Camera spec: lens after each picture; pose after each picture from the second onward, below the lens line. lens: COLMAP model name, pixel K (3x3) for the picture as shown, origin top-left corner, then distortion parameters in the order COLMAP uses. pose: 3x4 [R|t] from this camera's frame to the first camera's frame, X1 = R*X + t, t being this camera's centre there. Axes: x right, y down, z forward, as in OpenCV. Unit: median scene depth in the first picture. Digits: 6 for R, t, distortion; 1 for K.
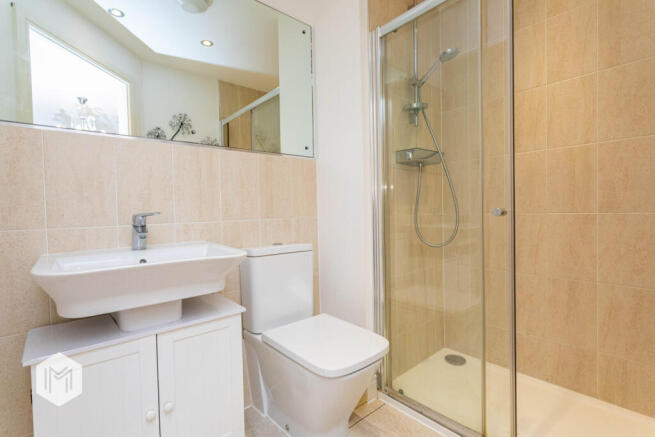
lens RADIAL K [[309.2, 0, 327.9], [0, 309.2, 216.2], [0, 0, 1]] dist [-0.003825, -0.000248]
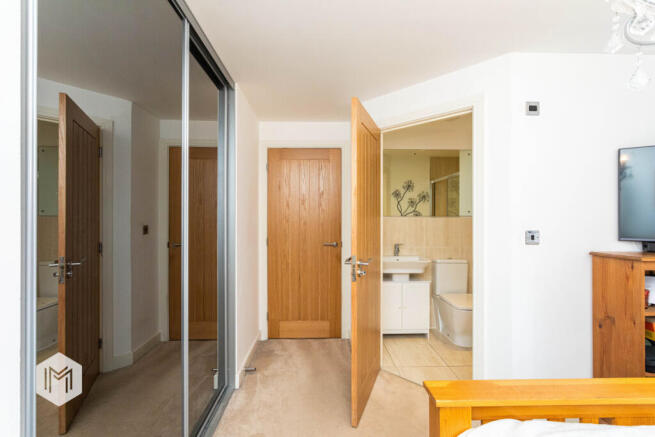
lens RADIAL K [[309.2, 0, 325.9], [0, 309.2, 219.4], [0, 0, 1]] dist [-0.003825, -0.000248]
pose [[0.773131, 0.020407, -0.633918, 0.605817], [-0.024440, 0.999698, 0.002375, -0.191007], [0.633775, 0.013656, 0.773397, -1.408869]]
